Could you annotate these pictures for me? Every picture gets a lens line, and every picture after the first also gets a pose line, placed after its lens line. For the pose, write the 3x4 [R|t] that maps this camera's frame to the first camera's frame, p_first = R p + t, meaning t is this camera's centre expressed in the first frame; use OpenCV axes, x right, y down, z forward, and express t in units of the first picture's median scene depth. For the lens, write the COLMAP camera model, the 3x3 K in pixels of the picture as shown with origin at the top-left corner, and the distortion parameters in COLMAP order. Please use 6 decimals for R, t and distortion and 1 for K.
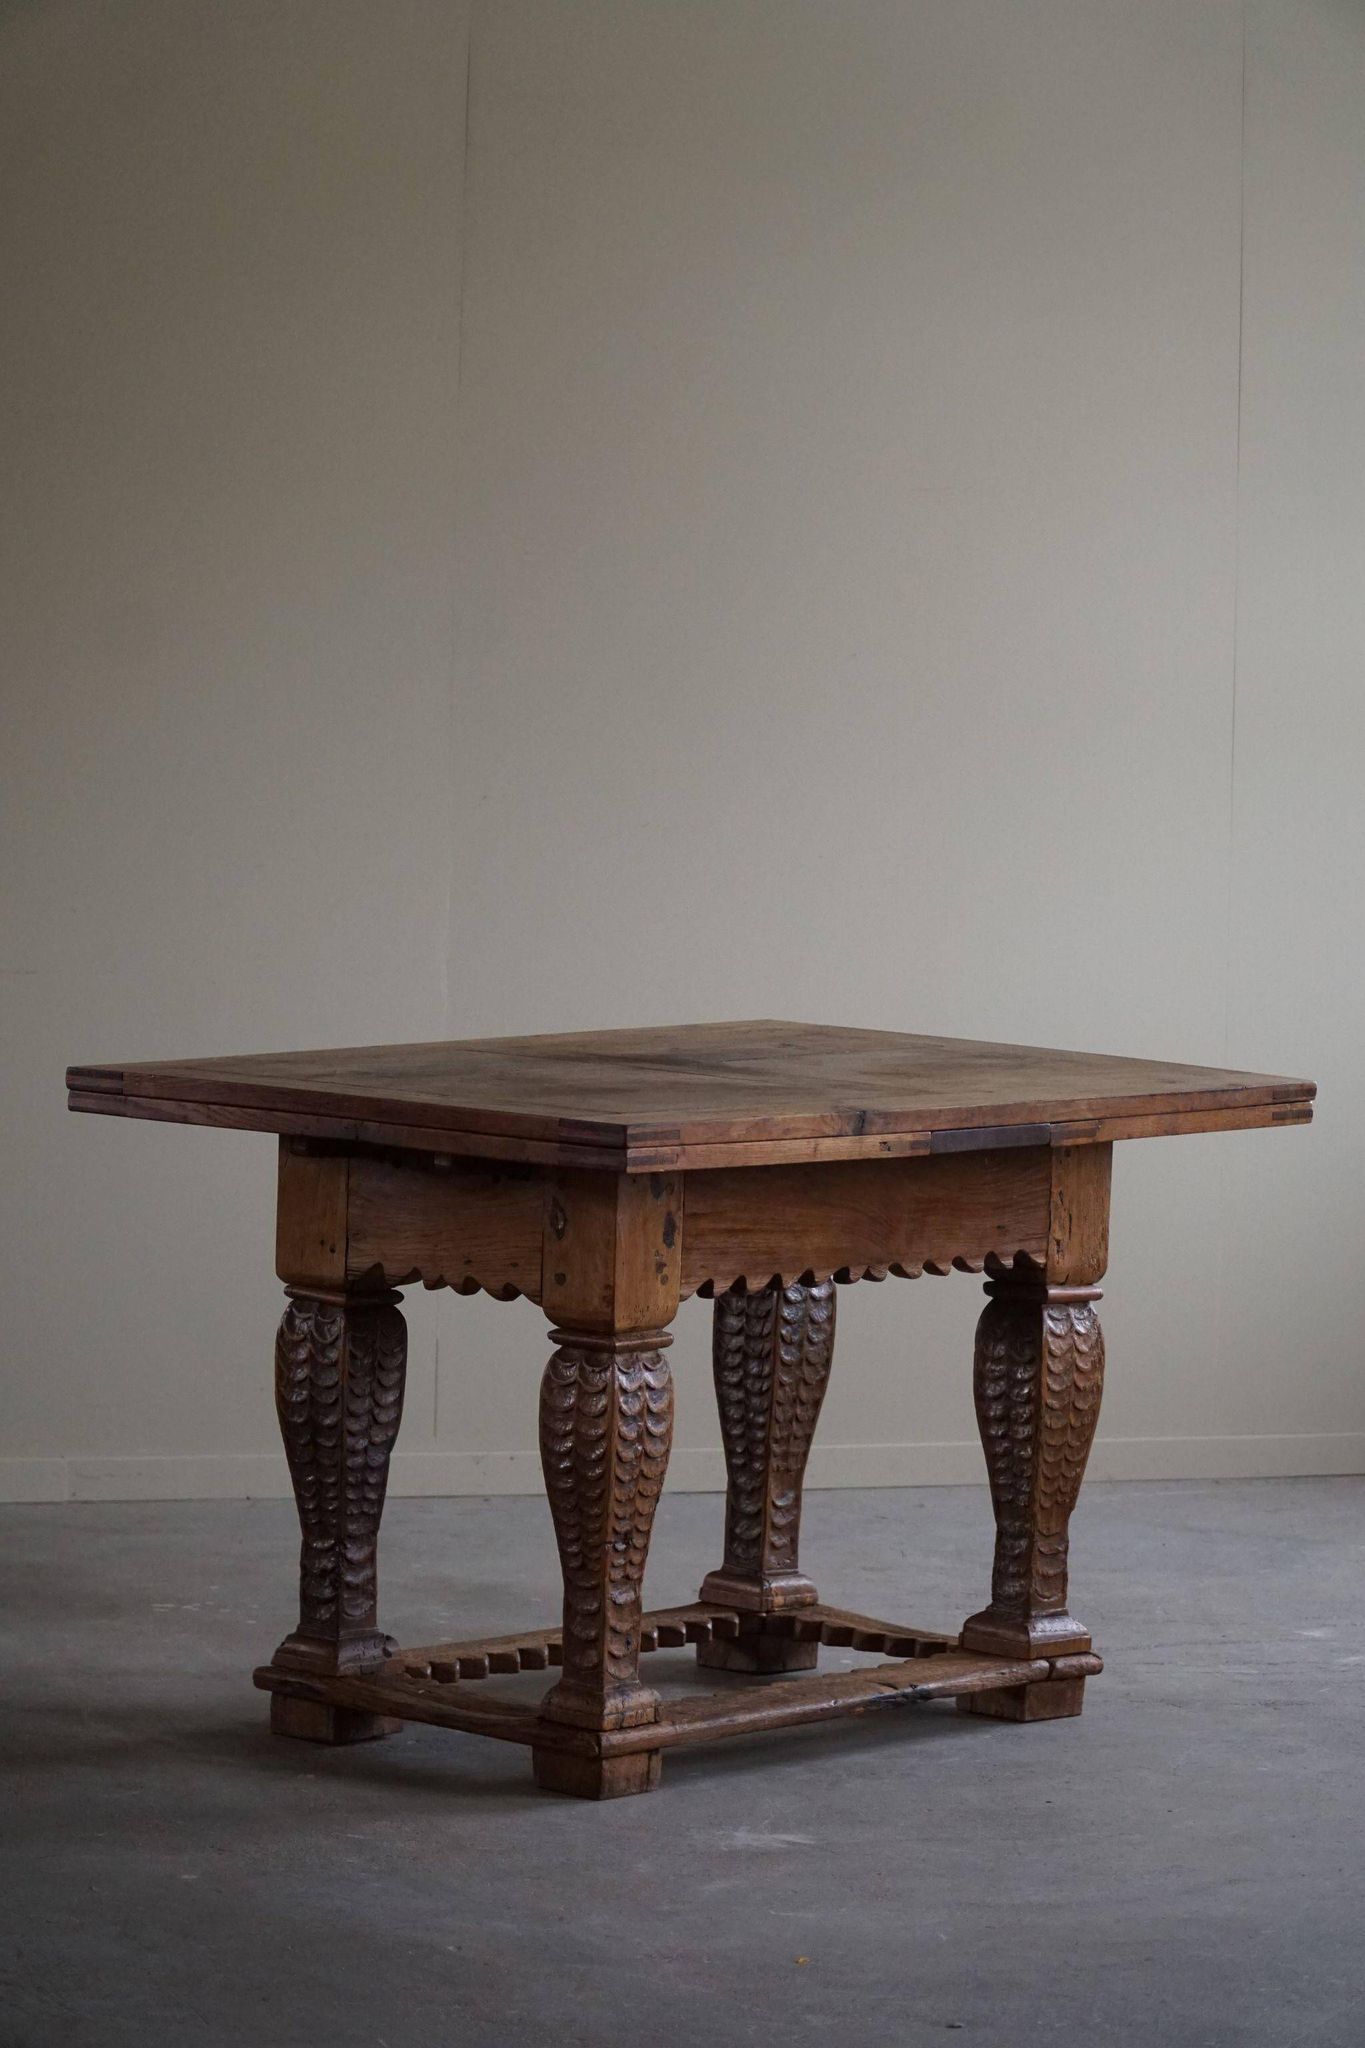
lens RADIAL K [[6815.4, 0, 684.1], [0, 6815.4, 1342.8], [0, 0, 1]] dist [-0.745276, 11.652267]
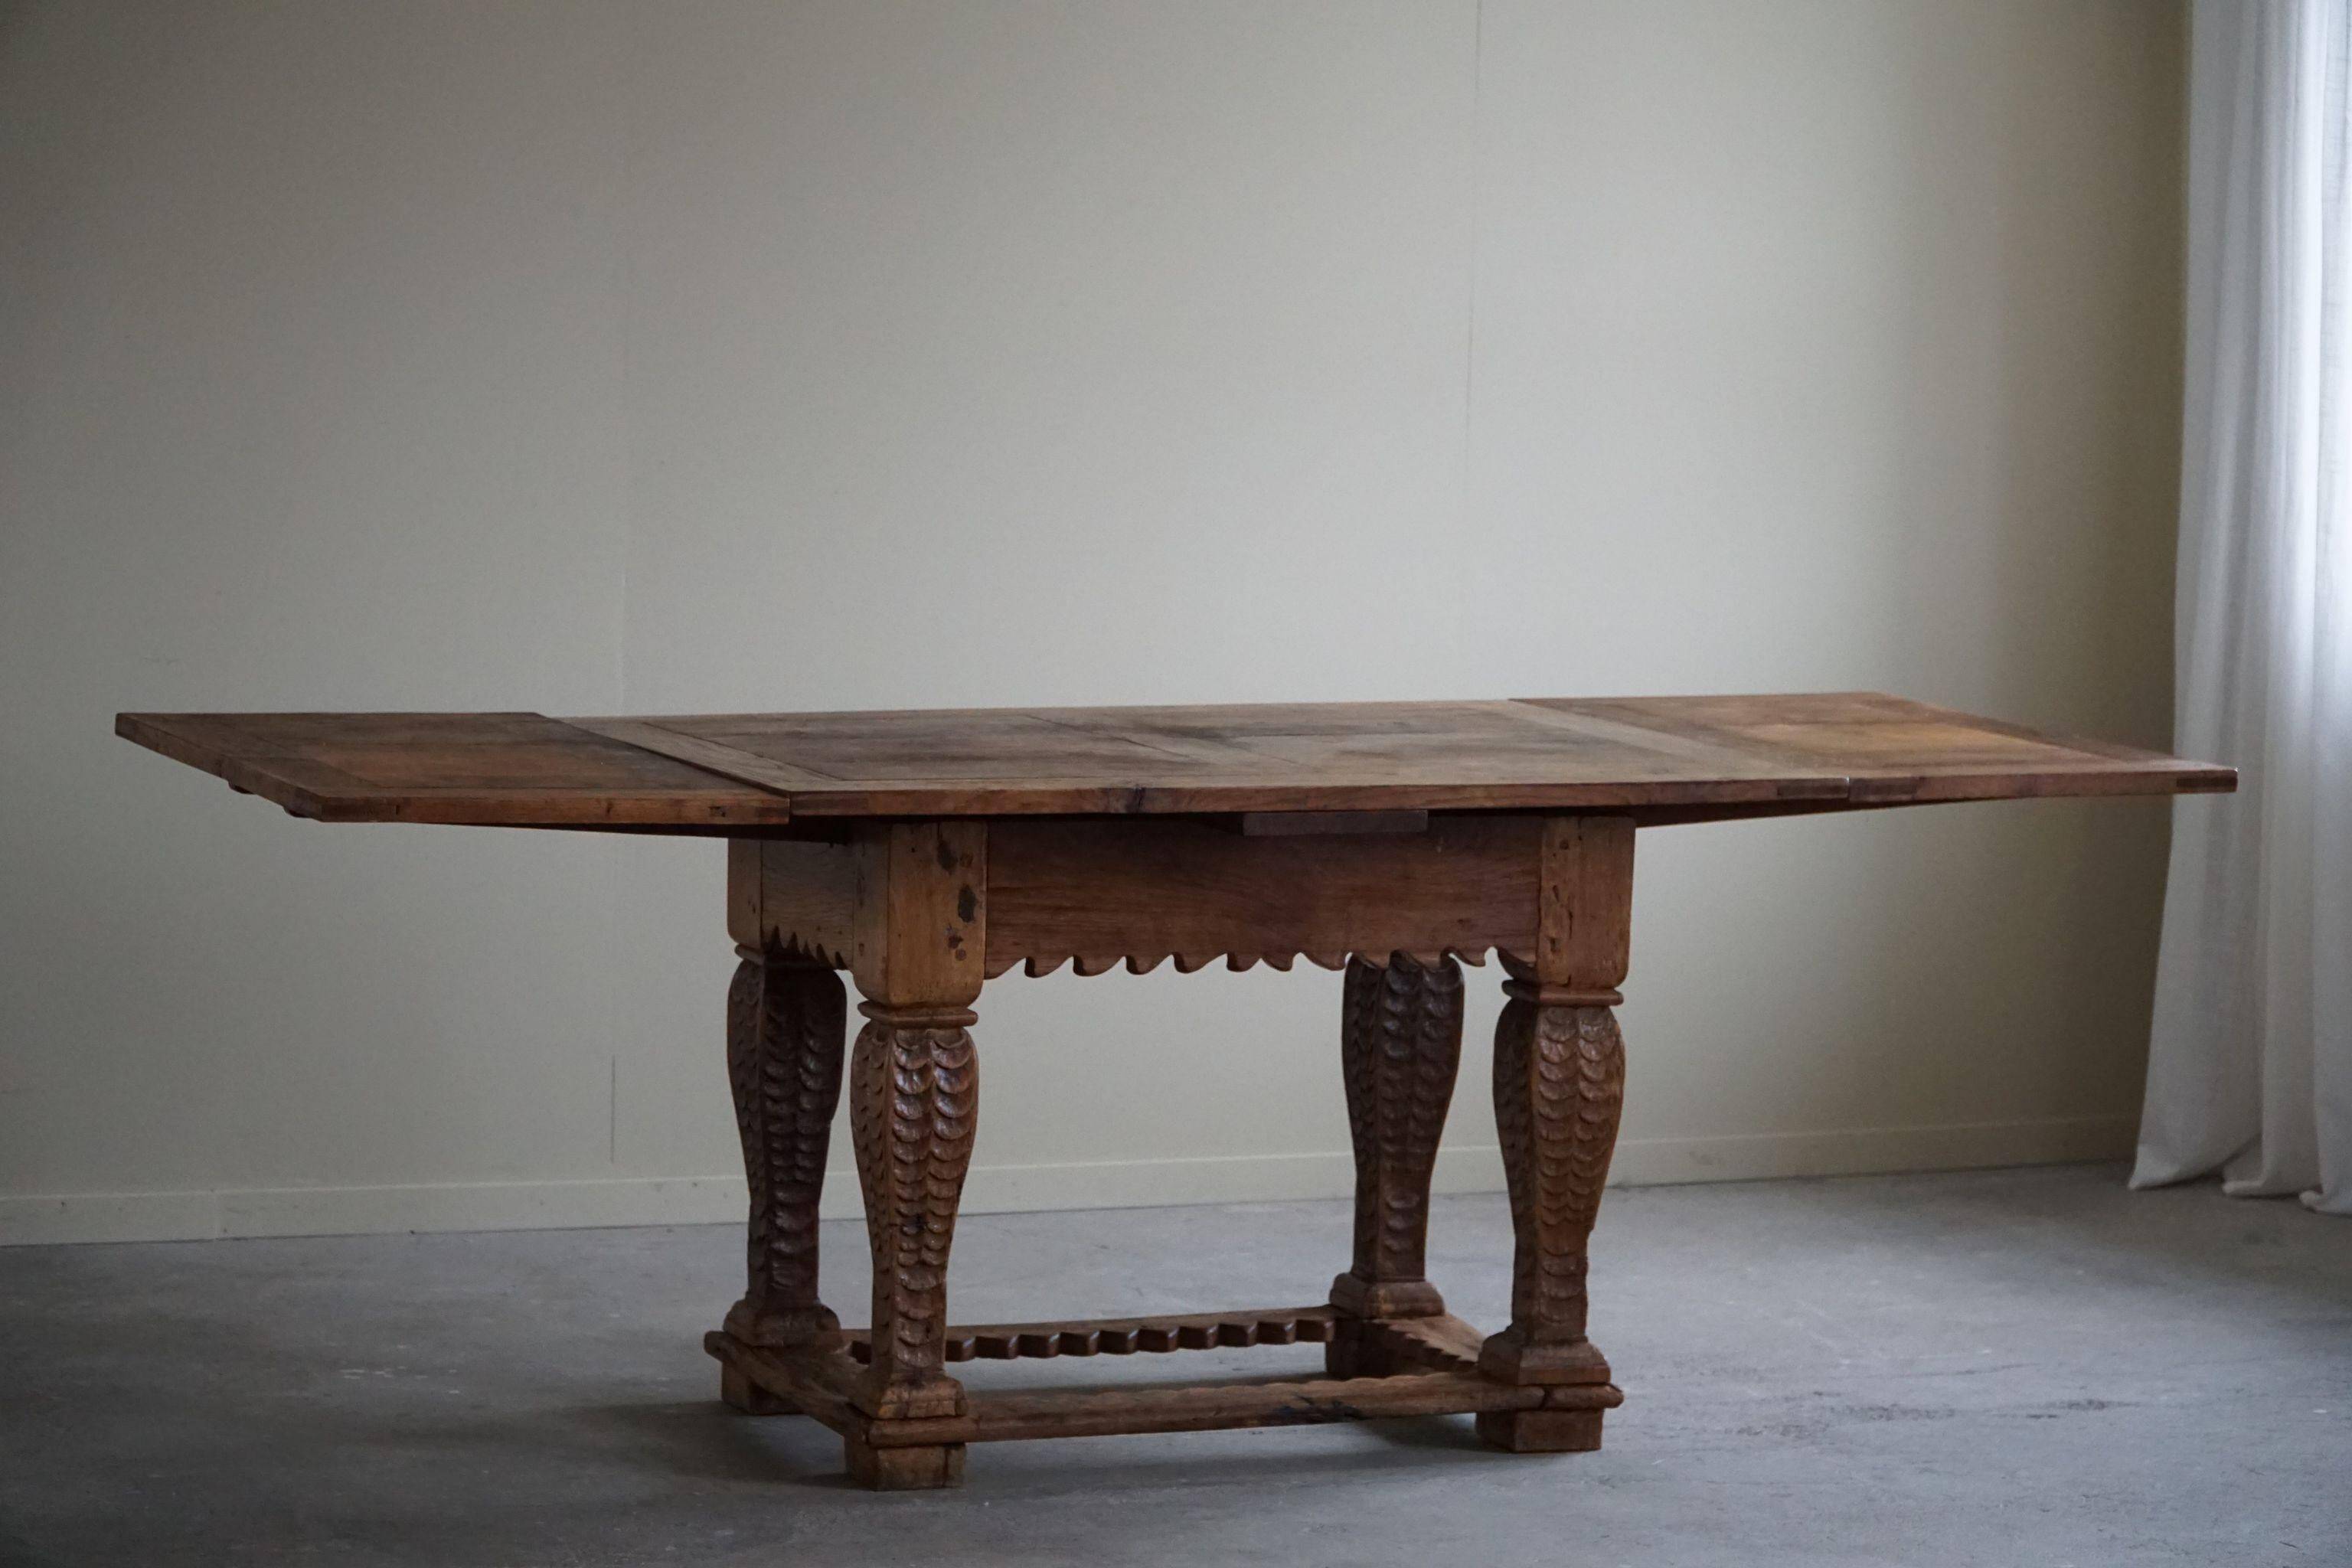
lens RADIAL K [[6796.0, 0, 1176.0], [0, 6796.0, 784.0], [0, 0, 1]] dist [-0.488532, -0.273450]
pose [[0.909259, 0.038248, -0.414469, 0.407562], [-0.053153, 0.998286, -0.024483, -0.011153], [0.412823, 0.044291, 0.909734, 0.138431]]
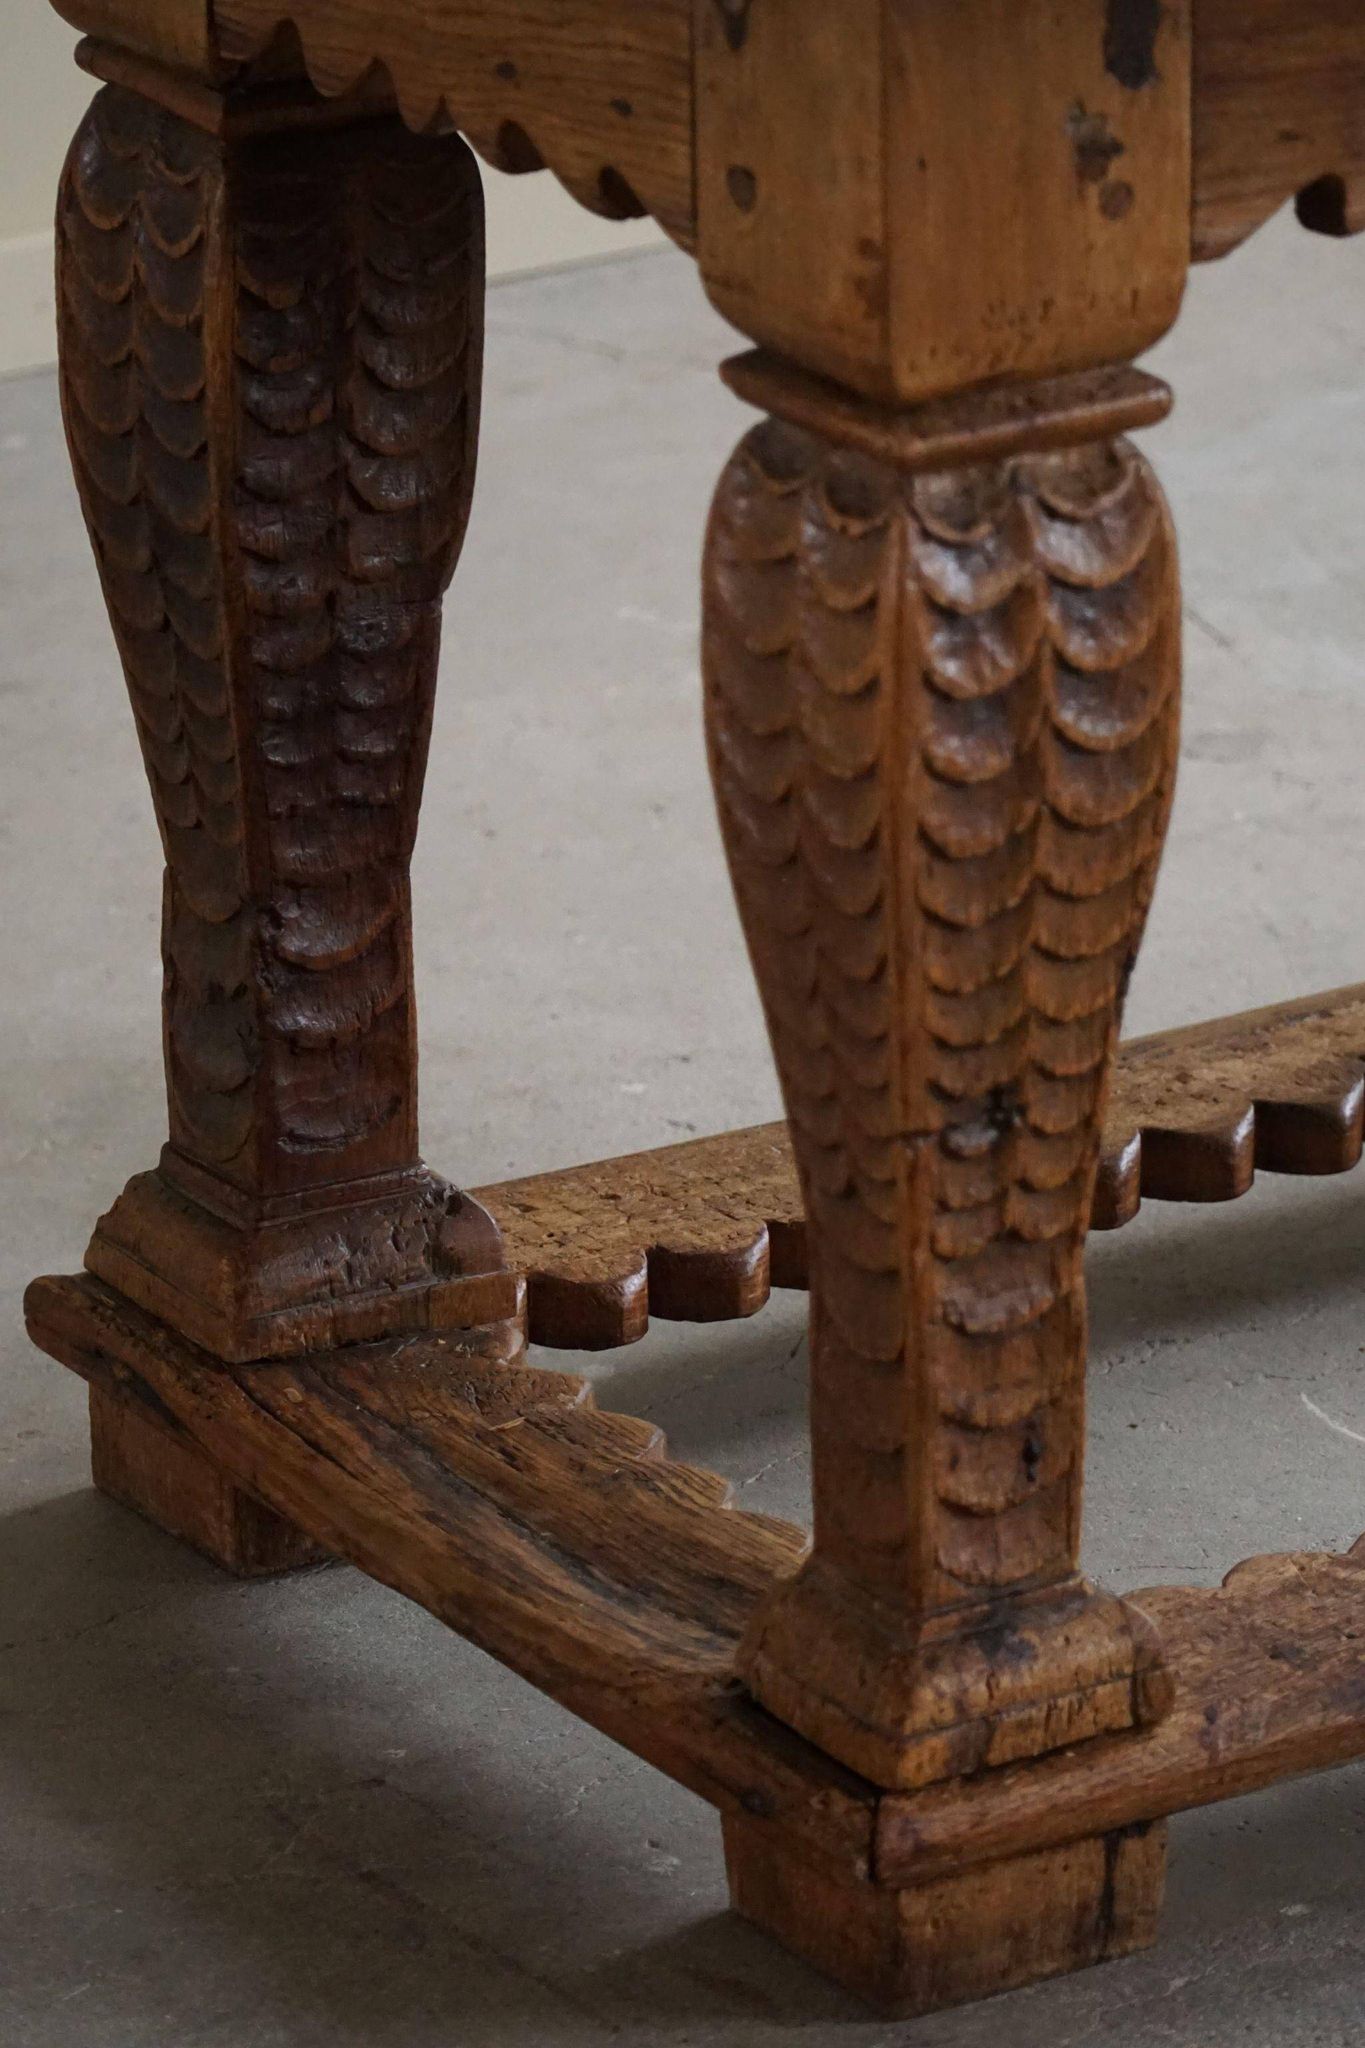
lens RADIAL K [[12129.5, 0, 795.0], [0, 12129.5, 1191.7], [0, 0, 1]] dist [-1.650189, 8.633383]
pose [[0.962958, 0.058639, -0.263199, 0.109722], [0.003115, 0.973585, 0.228305, -0.077671], [0.269634, -0.220668, 0.937338, 0.524062]]
